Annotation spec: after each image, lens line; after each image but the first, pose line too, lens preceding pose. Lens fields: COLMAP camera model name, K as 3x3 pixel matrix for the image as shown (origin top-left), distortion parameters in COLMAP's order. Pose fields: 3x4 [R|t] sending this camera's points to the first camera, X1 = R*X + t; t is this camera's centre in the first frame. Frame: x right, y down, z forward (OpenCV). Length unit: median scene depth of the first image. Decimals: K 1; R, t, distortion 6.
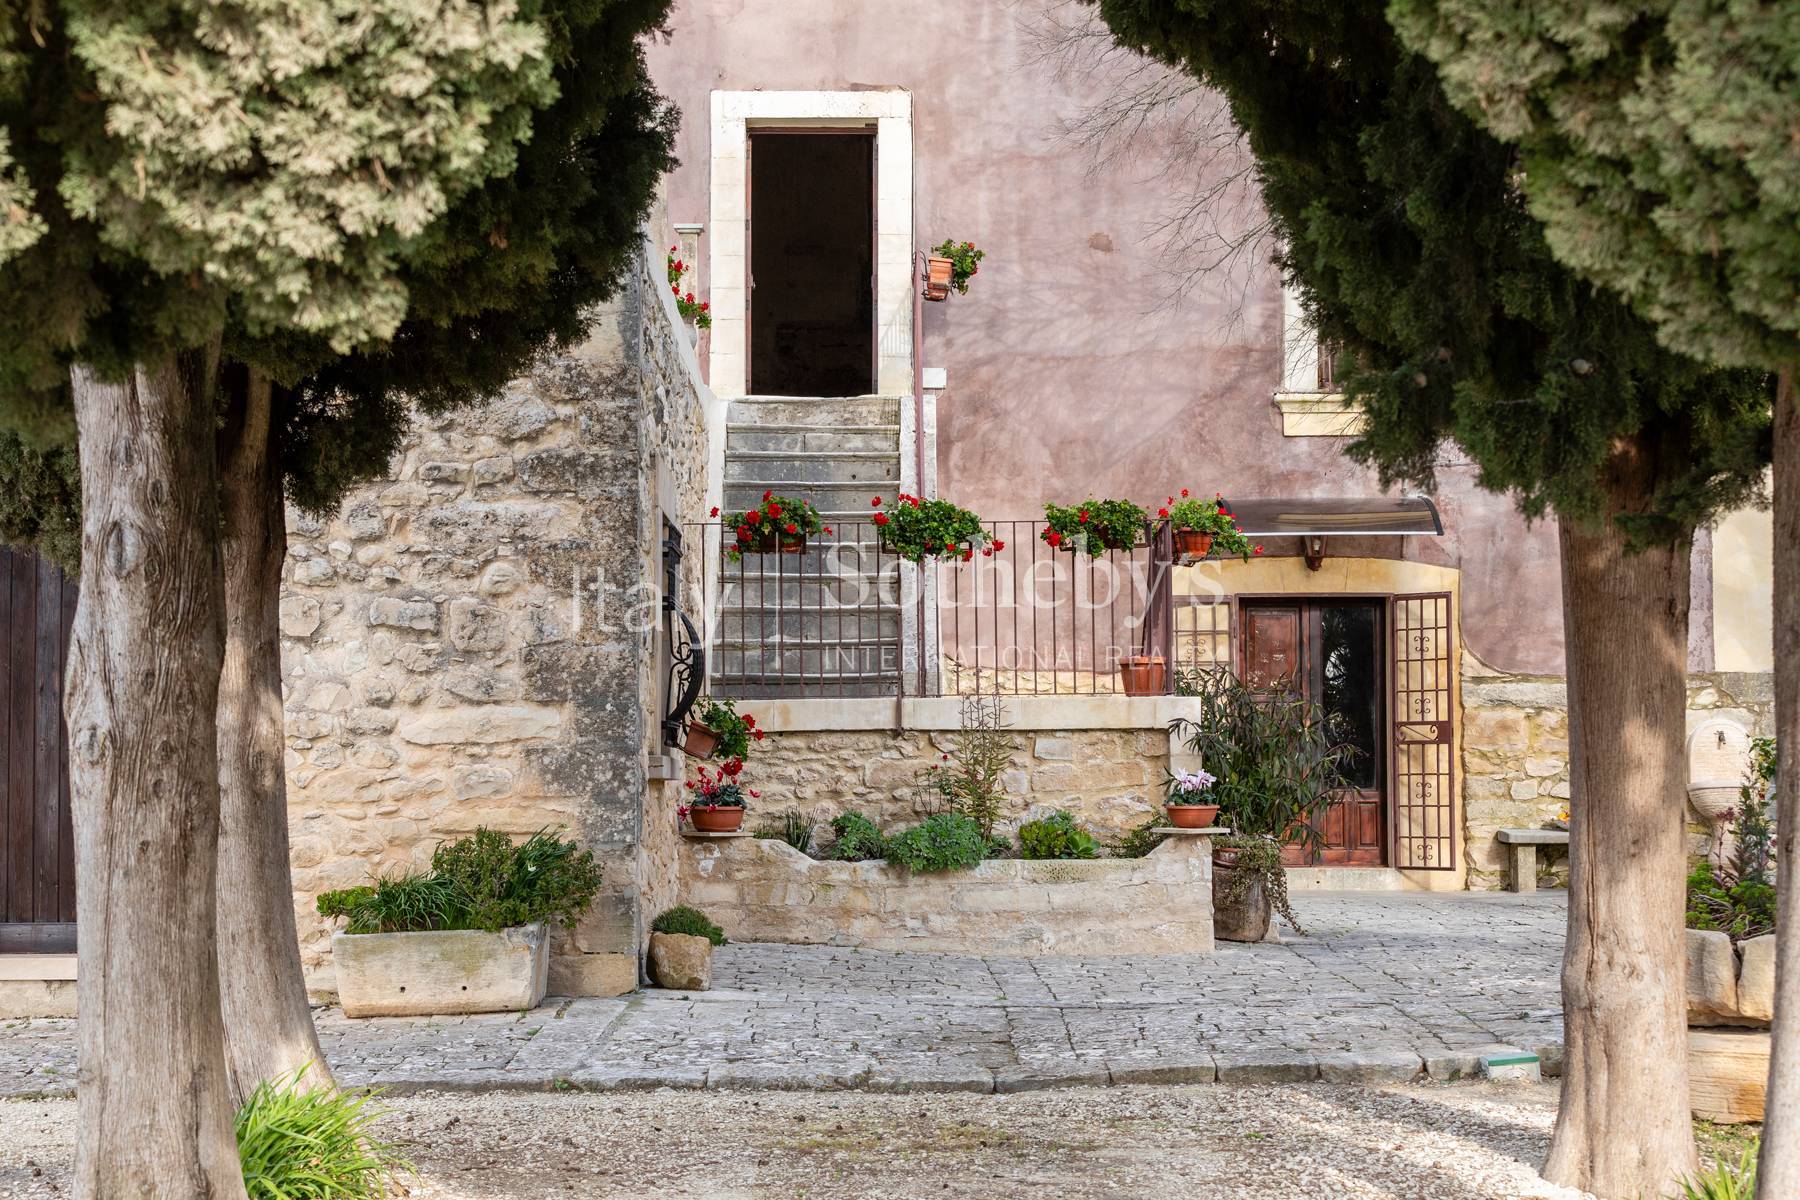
lens RADIAL K [[3212.0, 0, 866.1], [0, 3212.0, 539.4], [0, 0, 1]] dist [0.062339, 0.030177]
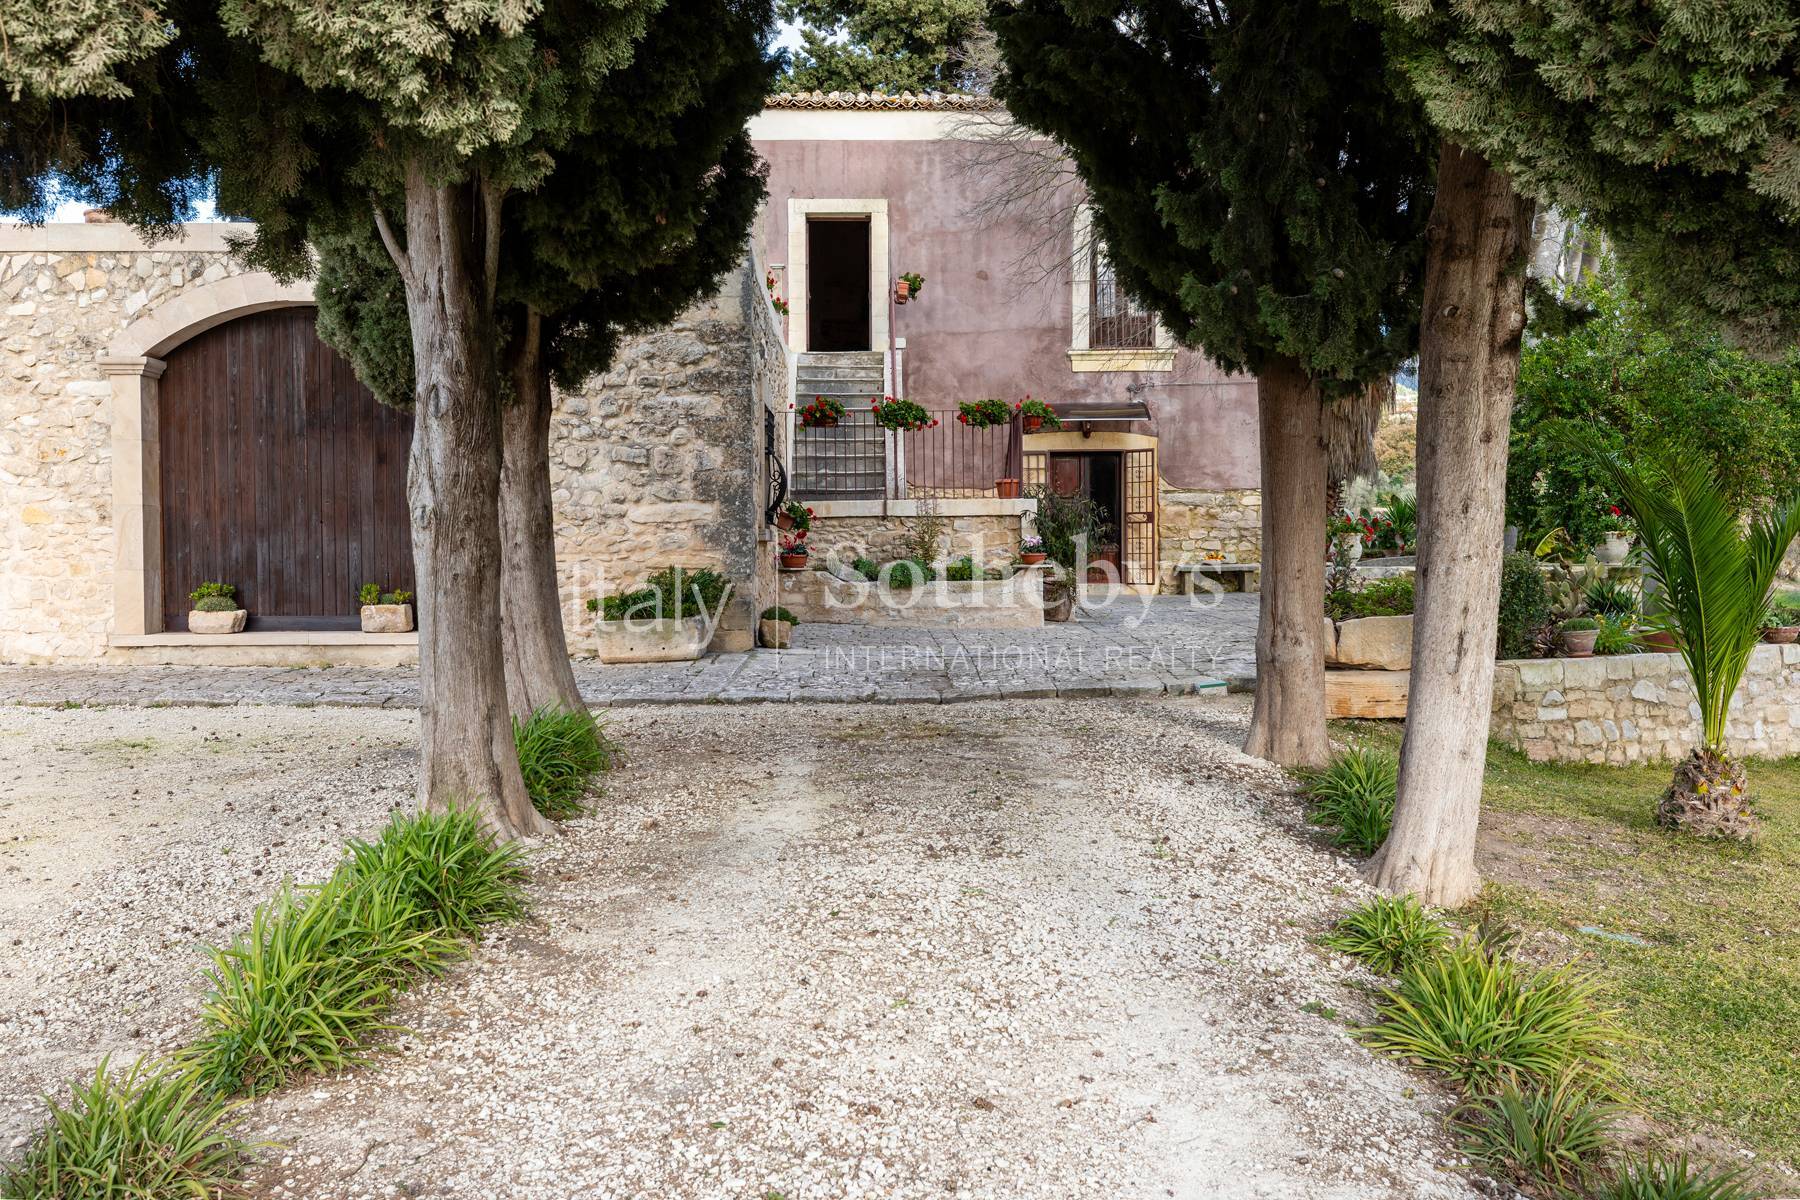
lens RADIAL K [[3212.0, 0, 866.1], [0, 3212.0, 539.4], [0, 0, 1]] dist [0.062339, 0.030177]
pose [[0.999735, -0.003895, -0.022675, 0.040475], [0.005746, 0.996603, 0.082151, -0.083437], [0.022278, -0.082259, 0.996362, -0.912364]]
